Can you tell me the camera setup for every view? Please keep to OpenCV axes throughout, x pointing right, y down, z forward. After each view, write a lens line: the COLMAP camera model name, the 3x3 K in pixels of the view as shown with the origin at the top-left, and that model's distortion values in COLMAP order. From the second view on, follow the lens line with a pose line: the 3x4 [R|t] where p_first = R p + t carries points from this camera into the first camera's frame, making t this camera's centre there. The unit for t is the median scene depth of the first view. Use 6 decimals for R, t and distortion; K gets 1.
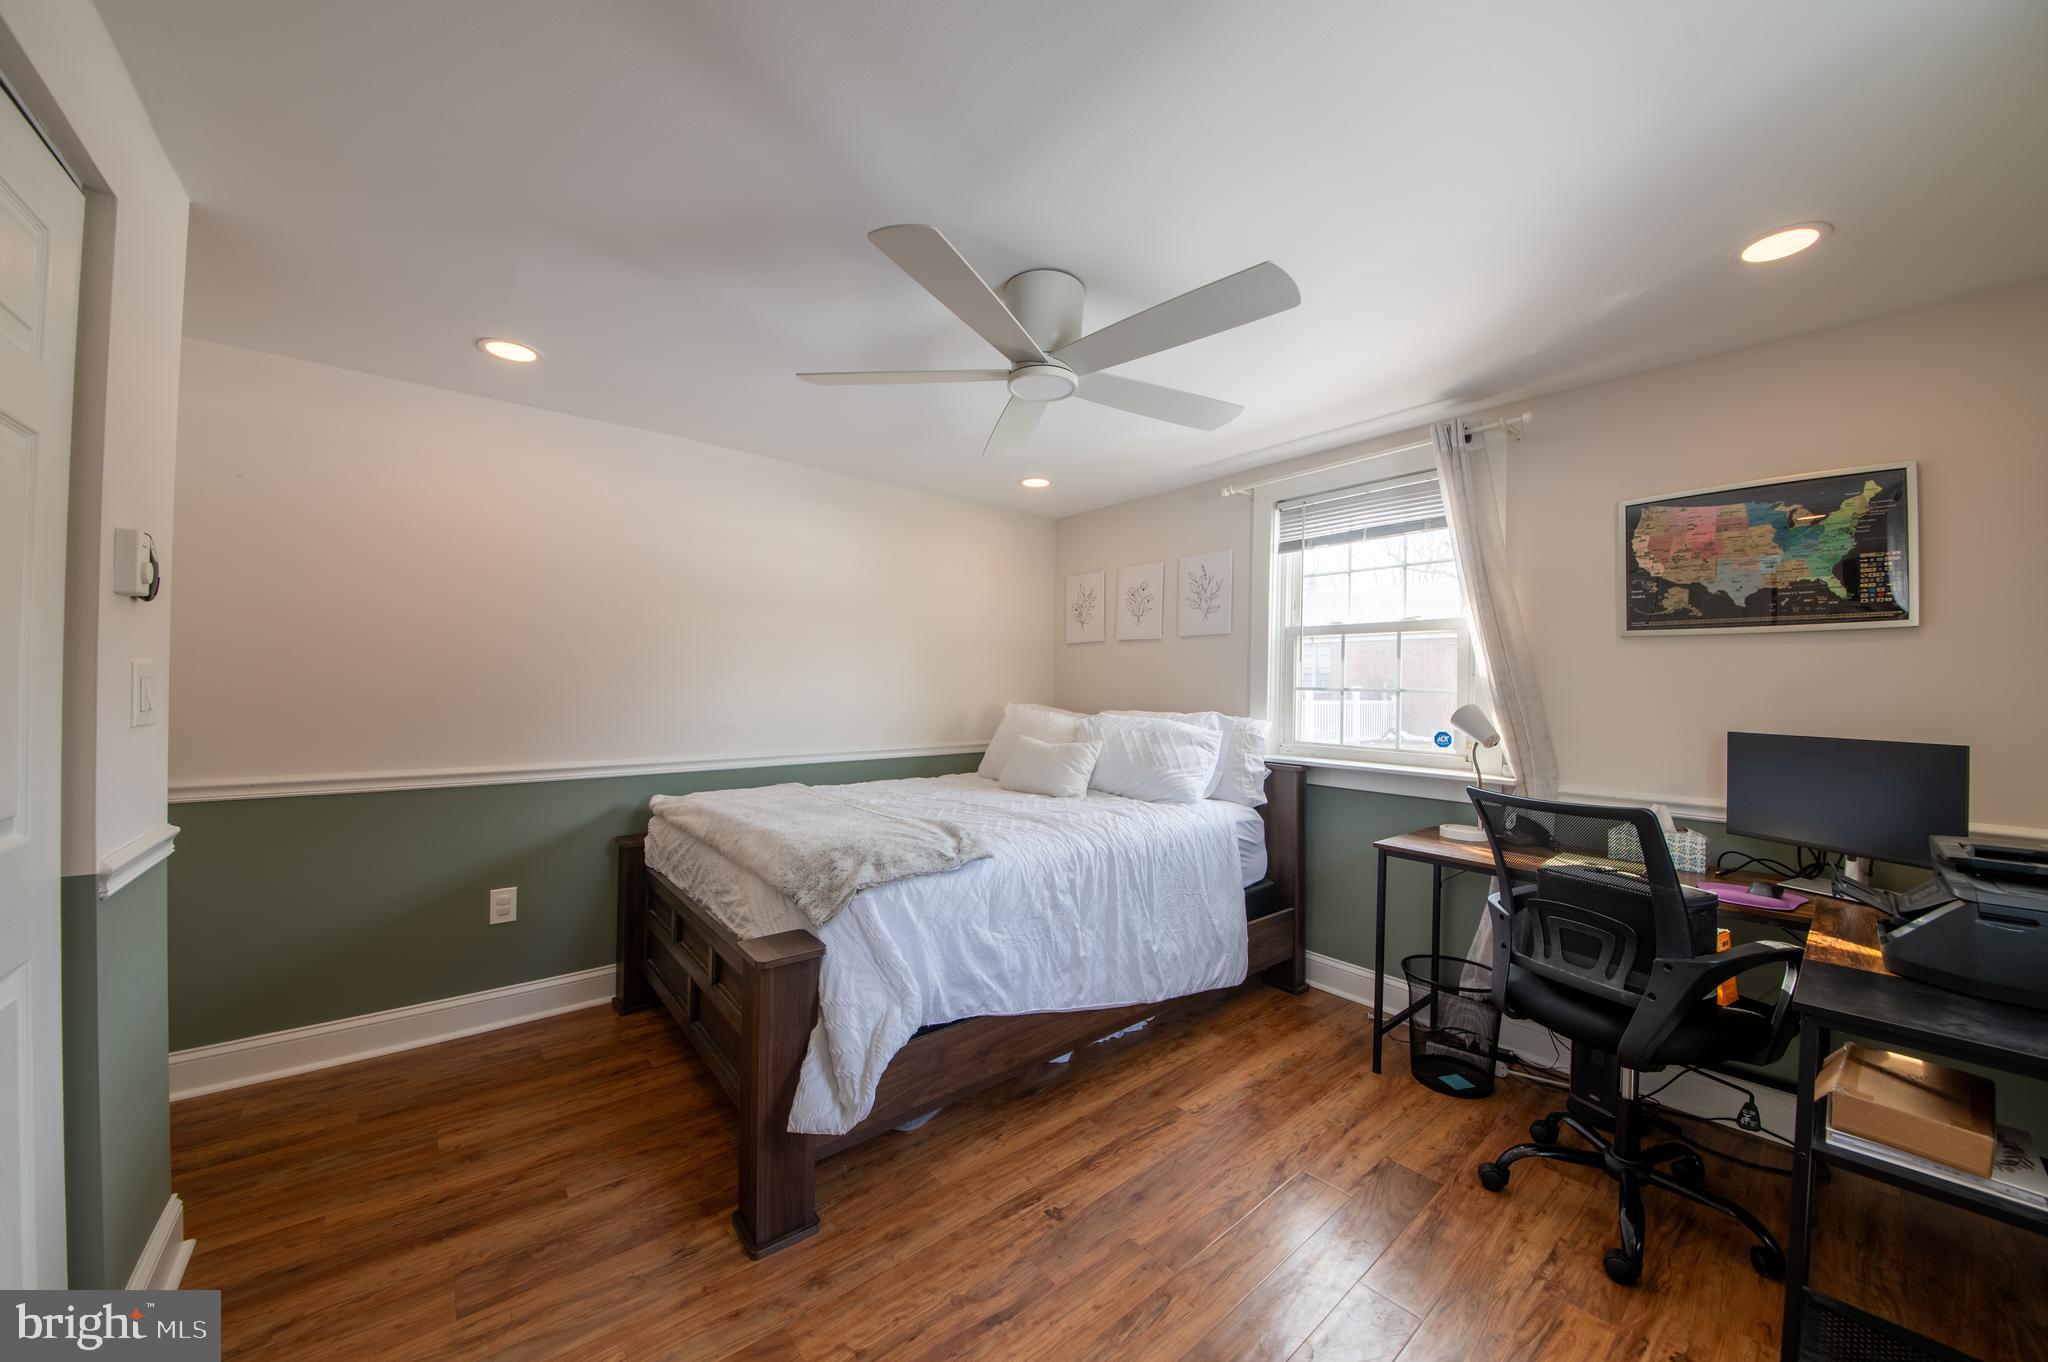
lens RADIAL K [[718.4, 0, 1025.8], [0, 718.4, 680.1], [0, 0, 1]] dist [-0.015867, -0.003665]
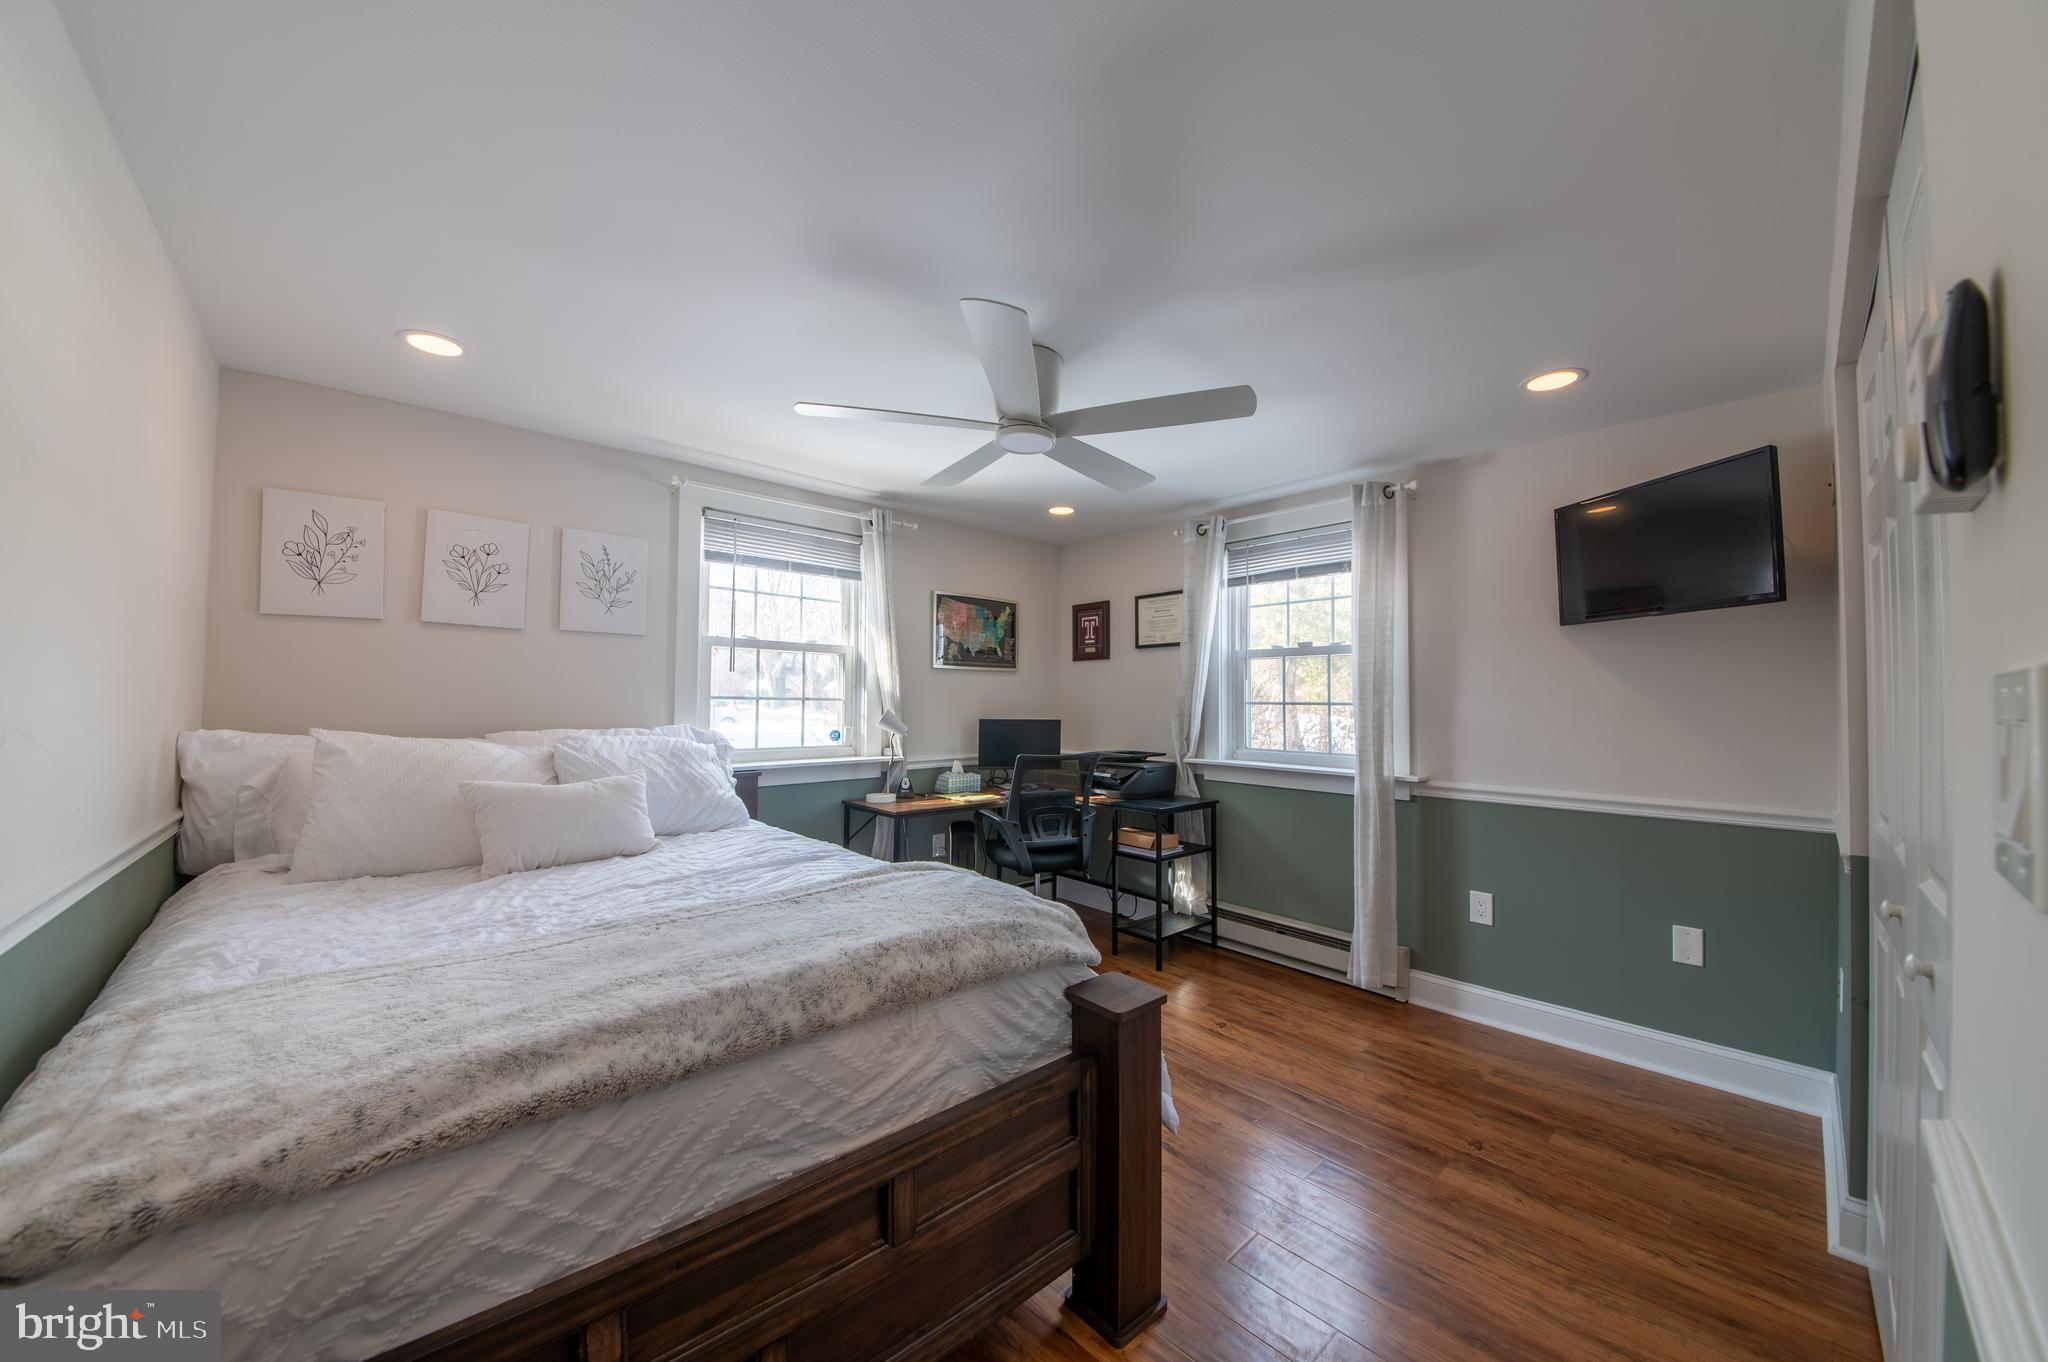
lens RADIAL K [[718.4, 0, 1025.1], [0, 718.4, 687.7], [0, 0, 1]] dist [-0.015867, -0.003665]
pose [[-0.055332, 0.012848, 0.998385, -0.726714], [-0.013831, 0.999811, -0.013633, 0.005993], [-0.998372, -0.014564, -0.055144, 0.684053]]
